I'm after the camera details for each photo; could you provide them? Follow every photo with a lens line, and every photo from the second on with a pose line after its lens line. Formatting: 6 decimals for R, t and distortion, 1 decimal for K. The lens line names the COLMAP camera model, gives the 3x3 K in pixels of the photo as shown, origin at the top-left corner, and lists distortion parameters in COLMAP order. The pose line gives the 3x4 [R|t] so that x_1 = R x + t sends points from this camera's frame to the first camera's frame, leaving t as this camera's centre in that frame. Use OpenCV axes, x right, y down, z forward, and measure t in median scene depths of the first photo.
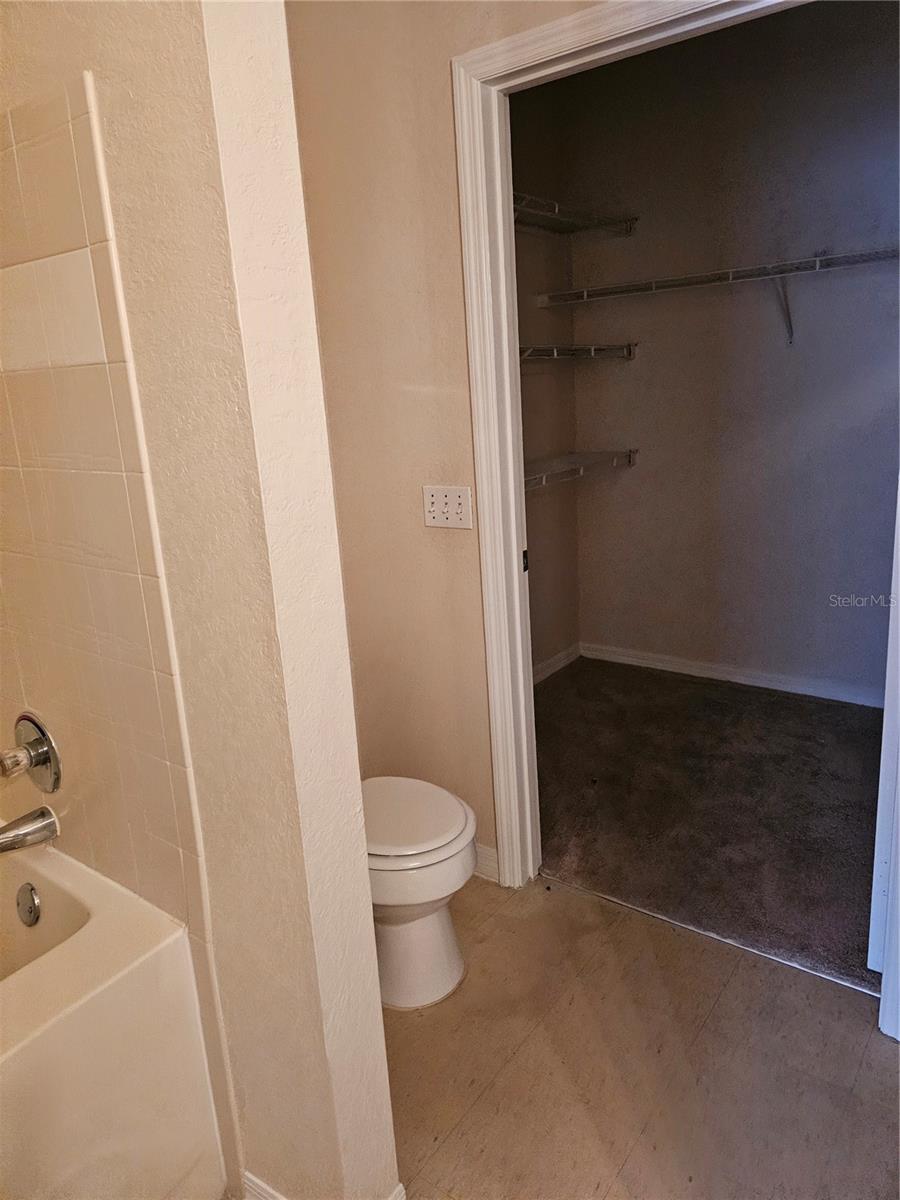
lens RADIAL K [[823.8, 0, 444.9], [0, 823.8, 574.2], [0, 0, 1]] dist [0.042187, -0.036684]
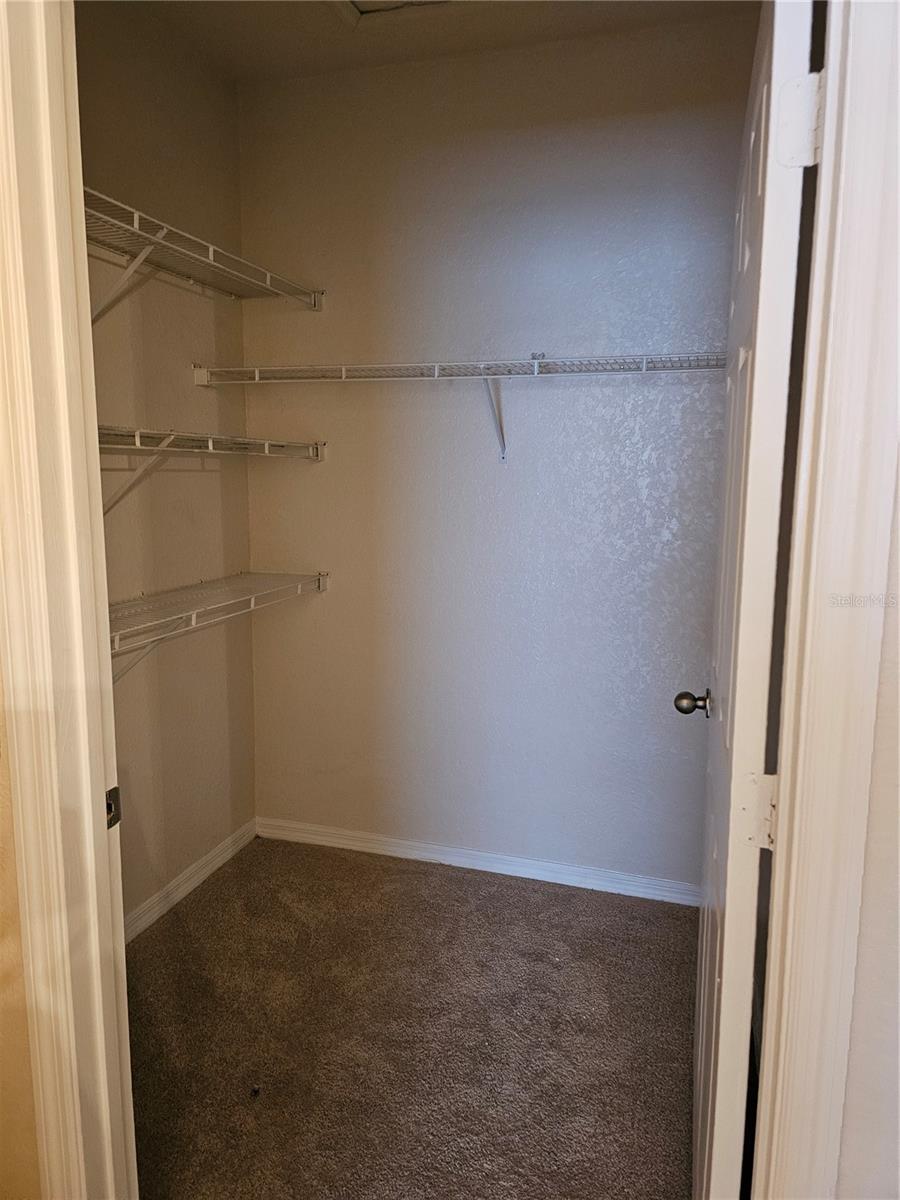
lens RADIAL K [[823.8, 0, 444.9], [0, 823.8, 574.2], [0, 0, 1]] dist [0.042187, -0.036684]
pose [[0.937770, 0.023502, 0.346462, 0.071625], [0.014627, 0.994148, -0.107028, -0.070894], [-0.346950, 0.105436, 0.931938, 0.250804]]
